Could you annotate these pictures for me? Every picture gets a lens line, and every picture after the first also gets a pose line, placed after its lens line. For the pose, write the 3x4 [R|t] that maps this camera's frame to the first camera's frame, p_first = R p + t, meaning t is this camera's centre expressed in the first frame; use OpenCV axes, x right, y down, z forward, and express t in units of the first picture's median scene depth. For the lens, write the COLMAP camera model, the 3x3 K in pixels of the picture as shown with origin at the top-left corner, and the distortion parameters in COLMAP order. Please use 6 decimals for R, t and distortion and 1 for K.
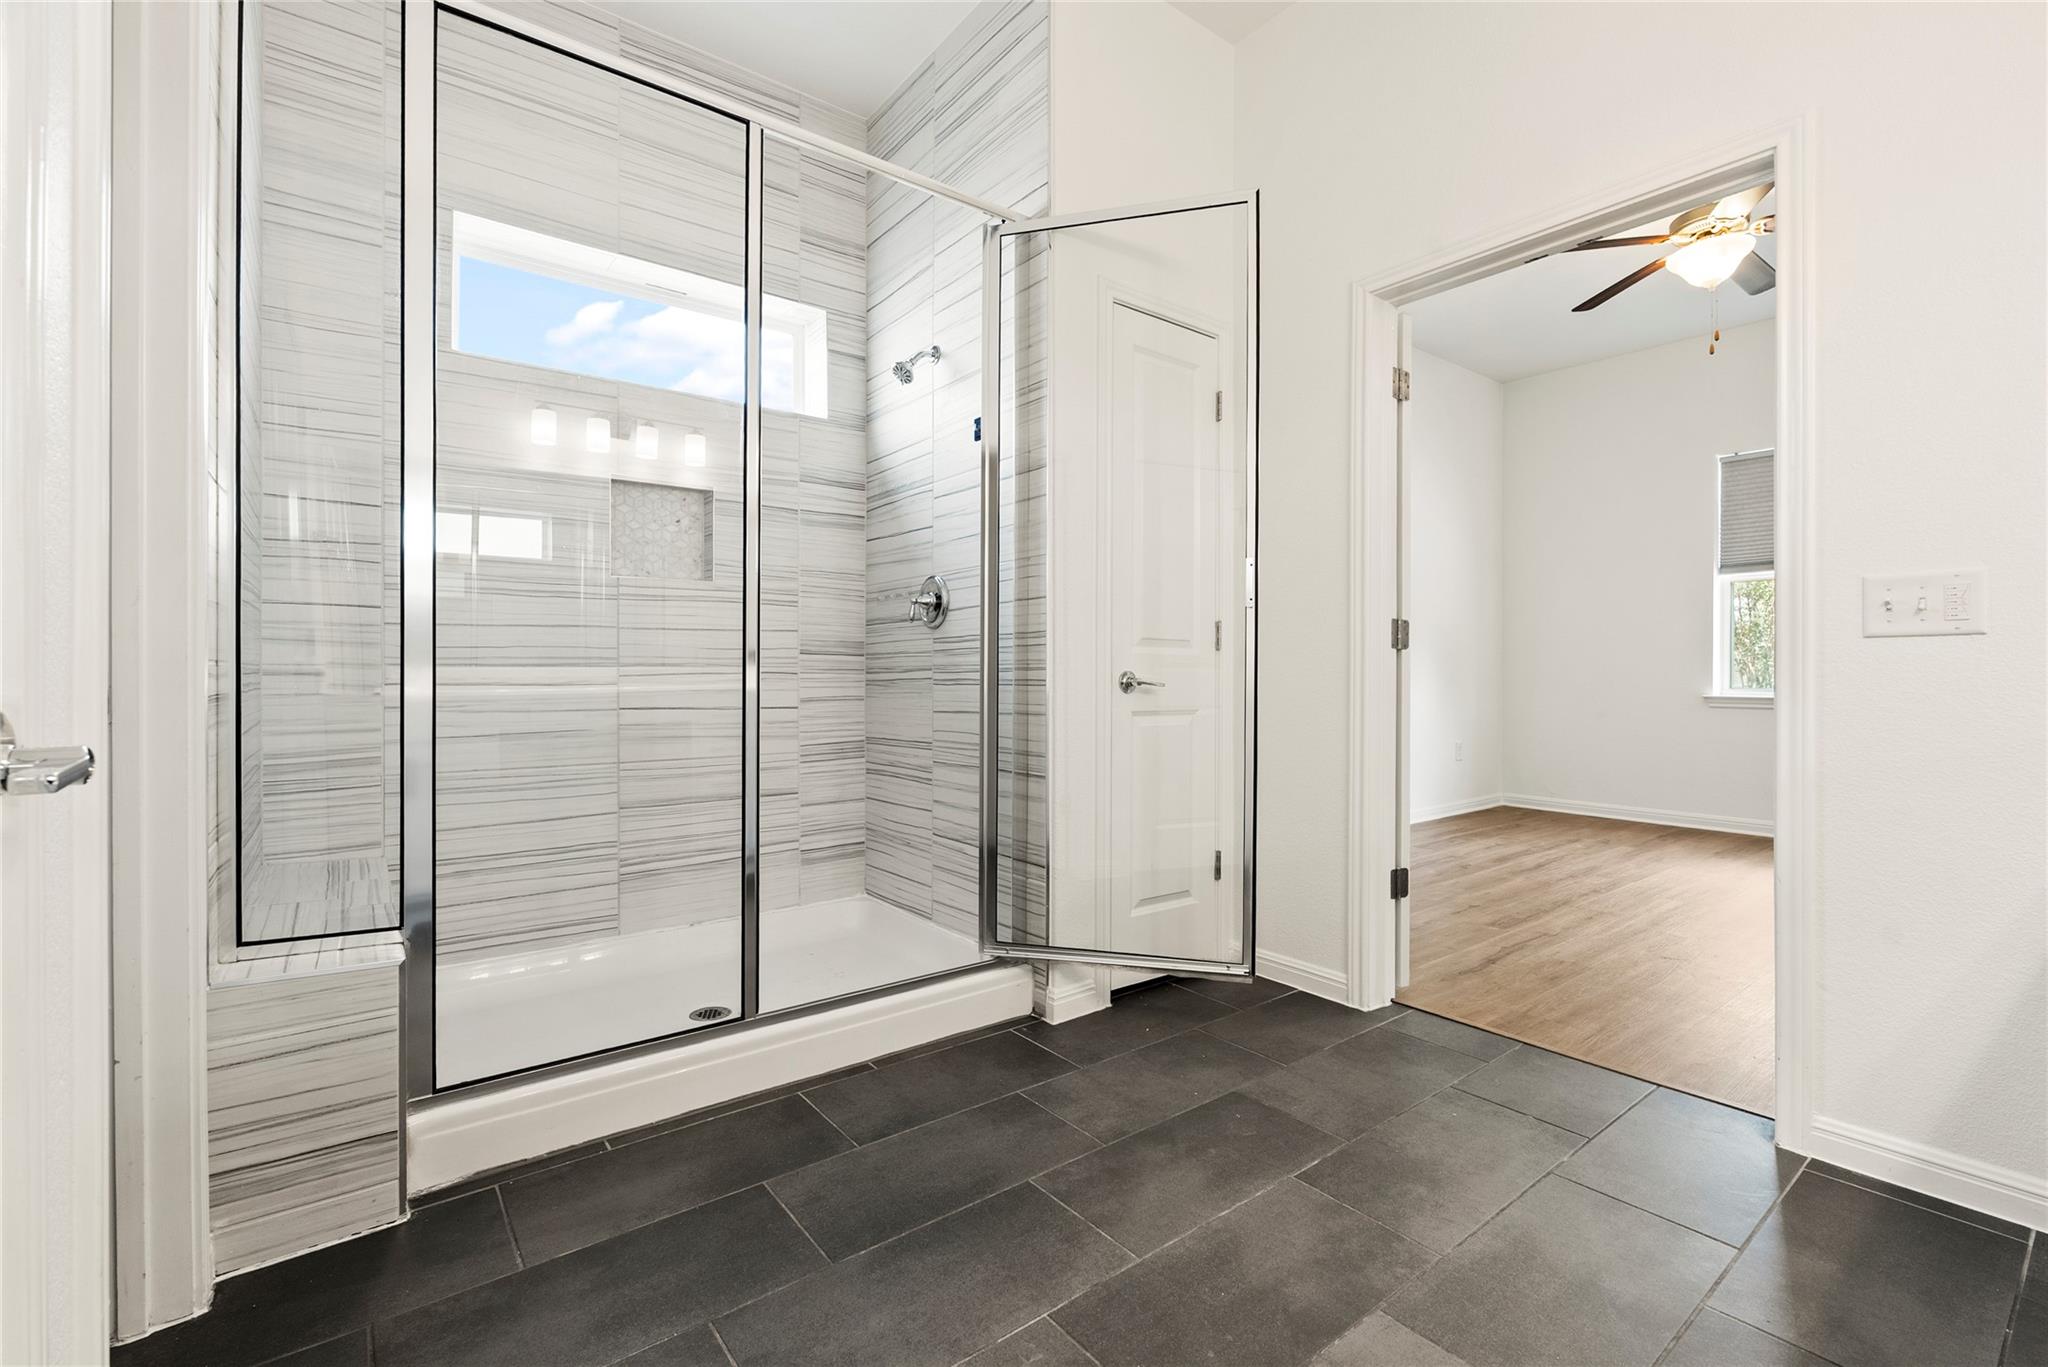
lens RADIAL K [[914.2, 0, 1043.3], [0, 914.2, 674.9], [0, 0, 1]] dist [-0.008109, 0.000025]
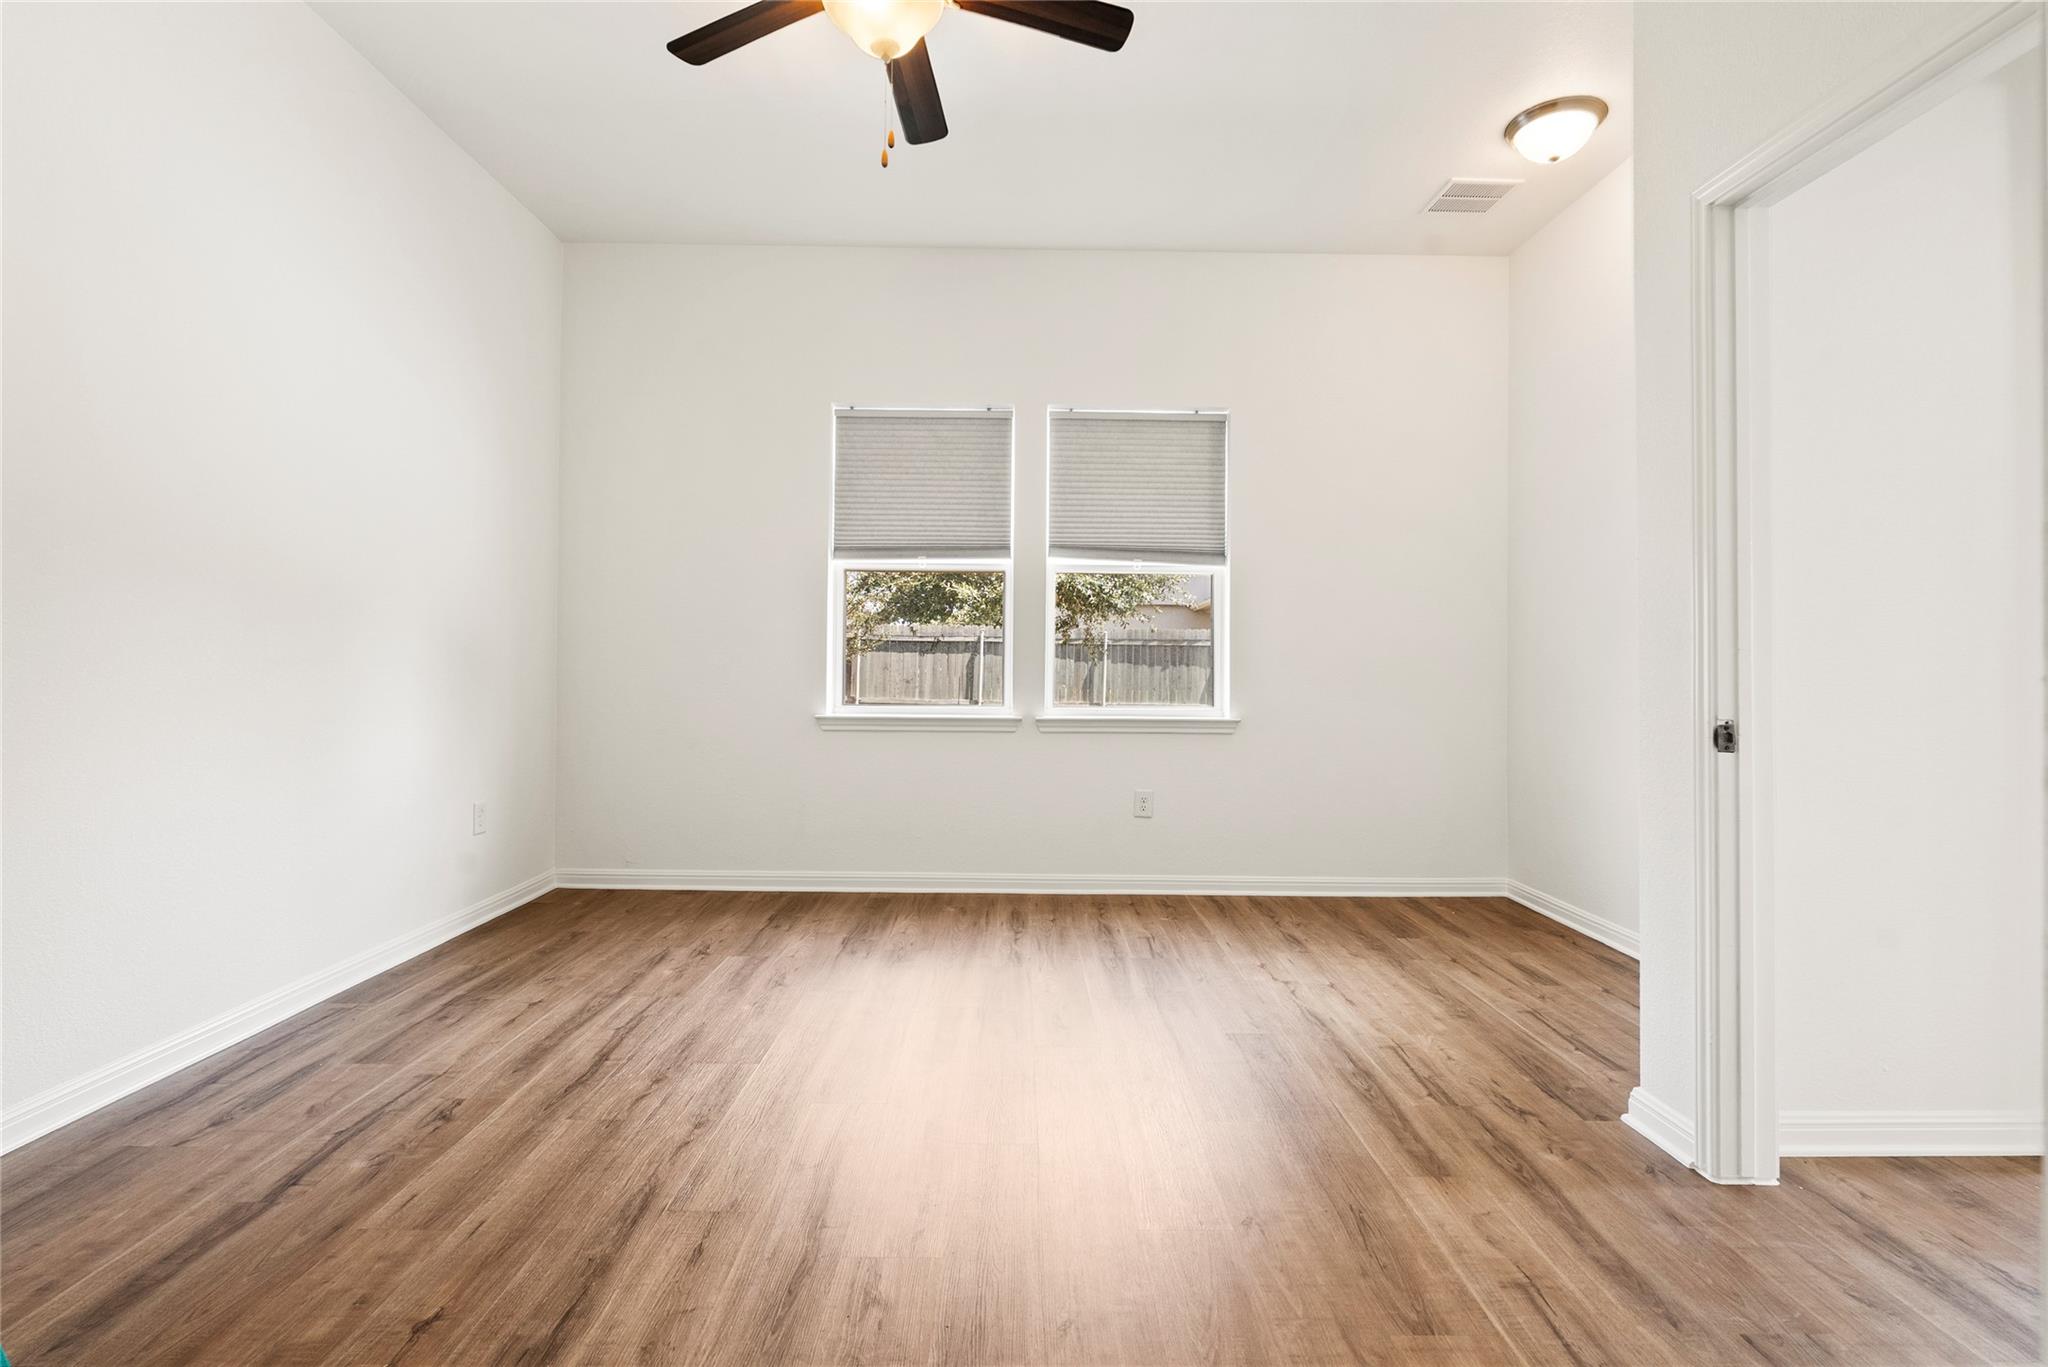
lens RADIAL K [[914.2, 0, 1005.2], [0, 914.2, 663.0], [0, 0, 1]] dist [-0.008109, 0.000025]
pose [[0.625987, 0.007864, 0.779794, 0.226387], [-0.005477, 0.999969, -0.005688, -0.017806], [-0.779815, -0.000711, 0.626010, 0.396885]]
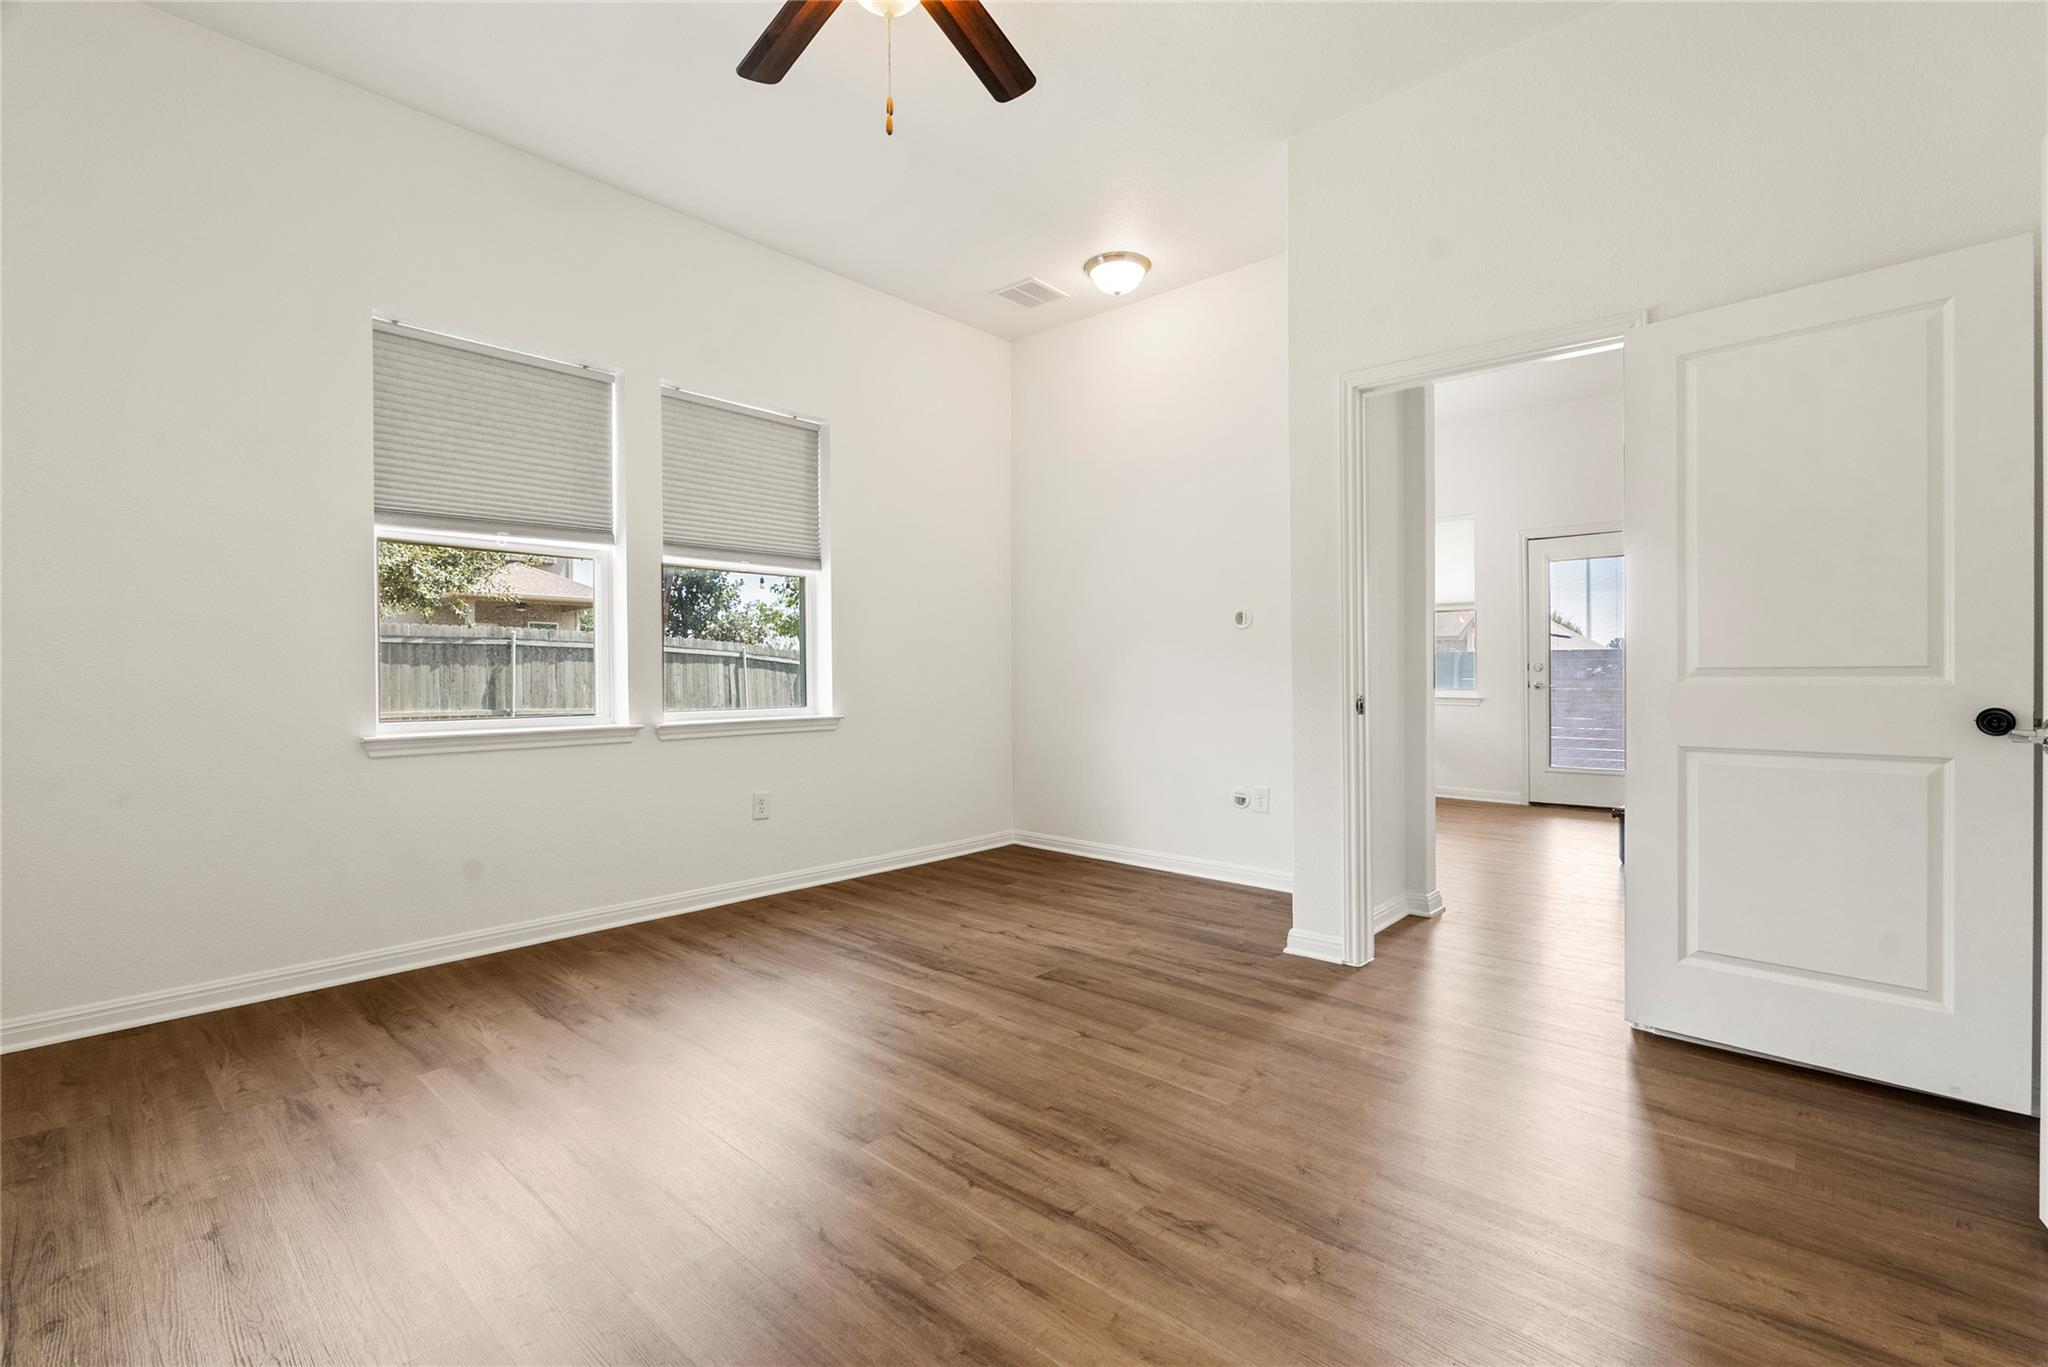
lens RADIAL K [[914.2, 0, 998.4], [0, 914.2, 679.1], [0, 0, 1]] dist [-0.008109, 0.000025]
pose [[-0.144228, -0.012778, 0.989462, 0.121231], [0.003933, 0.999901, 0.013486, -0.019644], [-0.989537, 0.005836, -0.144163, 0.698368]]
